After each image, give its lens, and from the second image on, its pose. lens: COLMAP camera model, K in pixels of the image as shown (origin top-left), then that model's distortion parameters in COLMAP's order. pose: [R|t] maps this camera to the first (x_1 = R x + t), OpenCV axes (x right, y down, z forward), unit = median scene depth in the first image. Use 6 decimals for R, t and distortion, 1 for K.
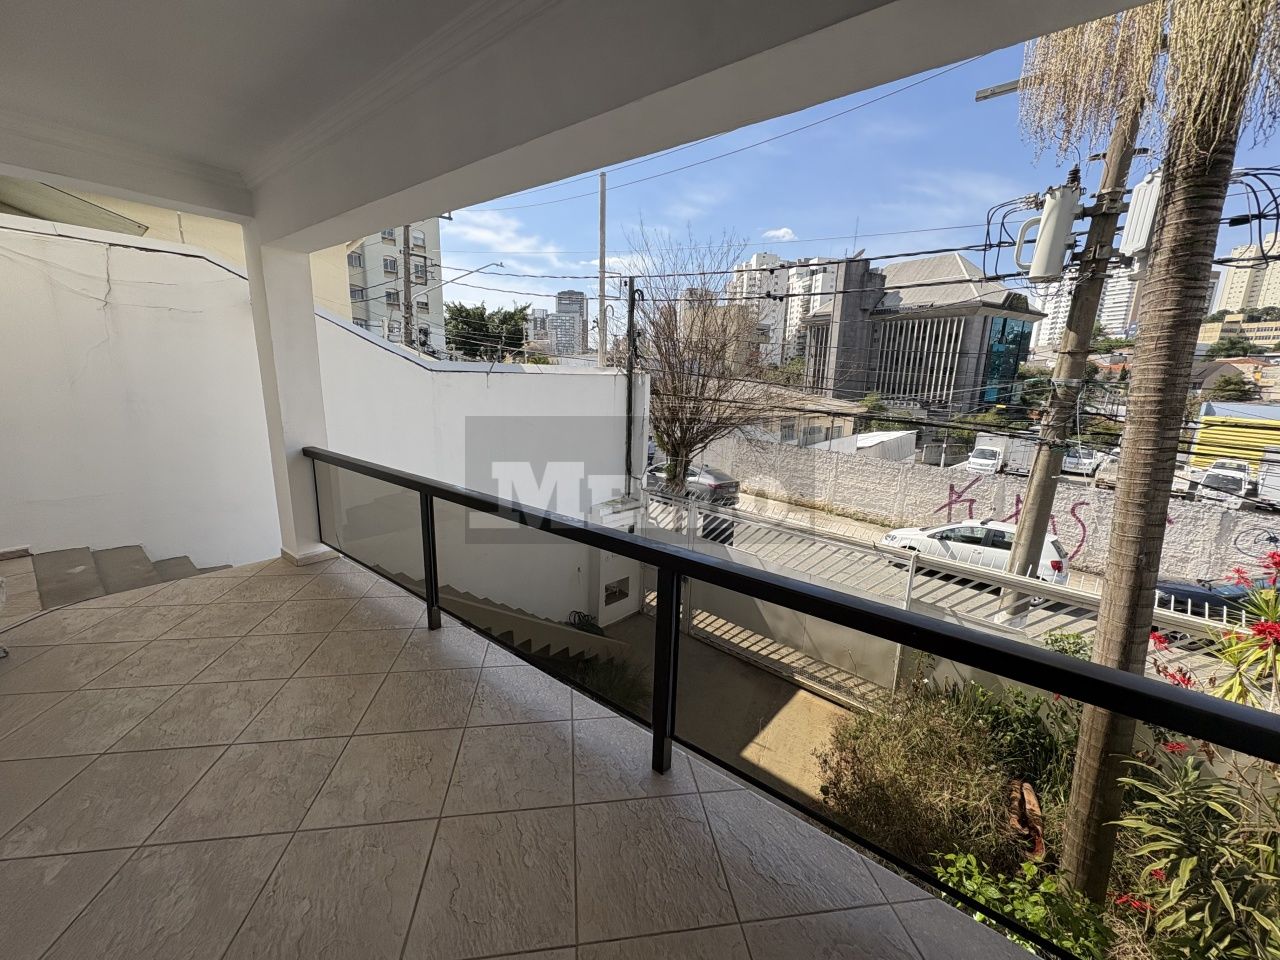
lens RADIAL K [[508.4, 0, 639.0], [0, 508.4, 478.4], [0, 0, 1]] dist [0.000478, 0.000618]
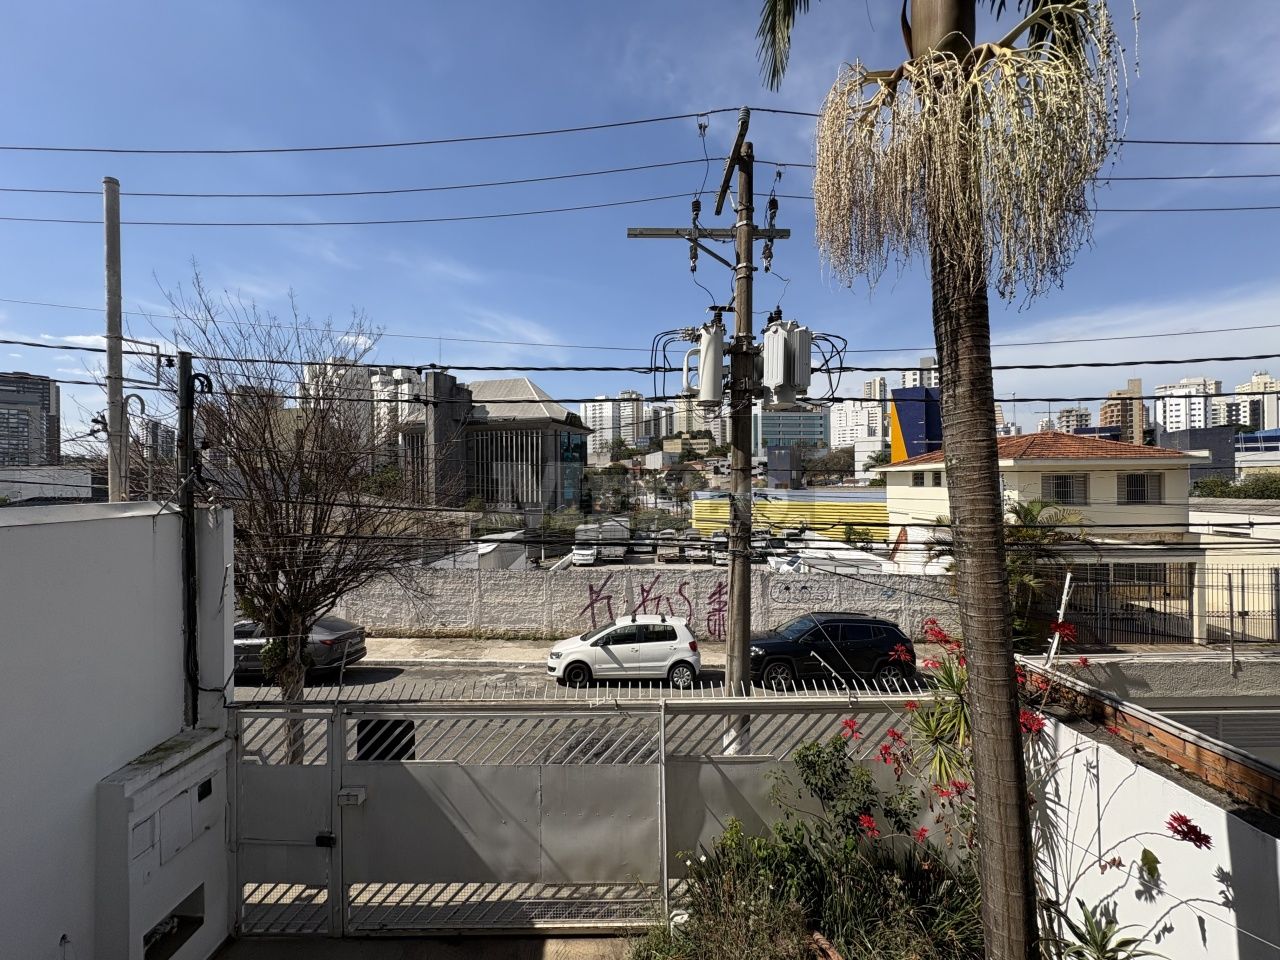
lens RADIAL K [[508.4, 0, 637.2], [0, 508.4, 480.2], [0, 0, 1]] dist [0.000478, 0.000618]
pose [[0.731526, -0.035044, 0.680912, -0.019639], [0.170482, 0.976357, -0.132905, -0.039424], [-0.660156, 0.213307, 0.720205, 0.123339]]
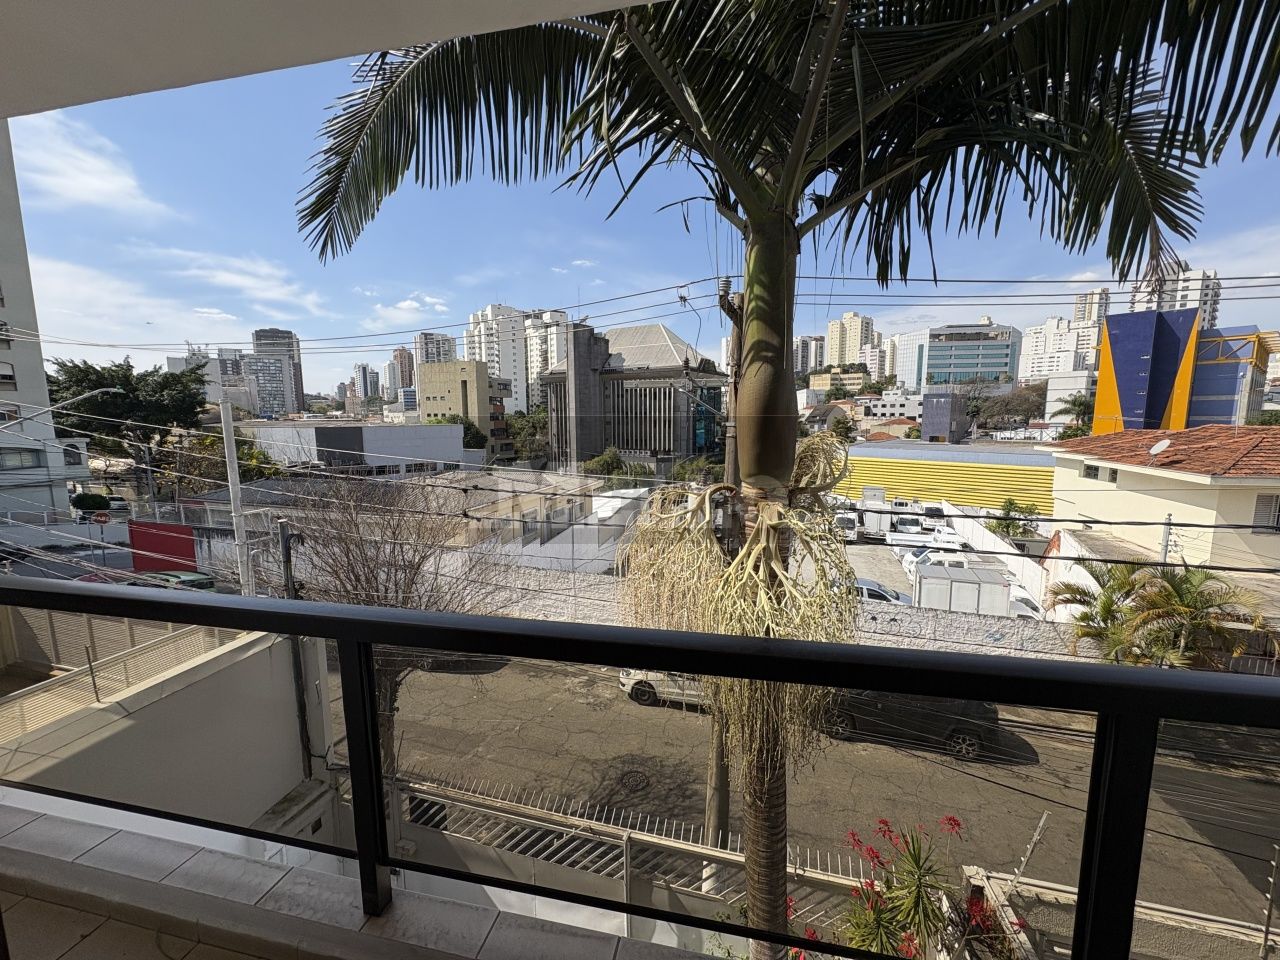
lens RADIAL K [[508.4, 0, 637.7], [0, 508.4, 481.9], [0, 0, 1]] dist [0.000478, 0.000618]
pose [[0.888883, -0.091889, 0.448825, 0.065826], [0.124589, 0.991241, -0.043806, -0.179106], [-0.440868, 0.094858, 0.892546, 0.014522]]
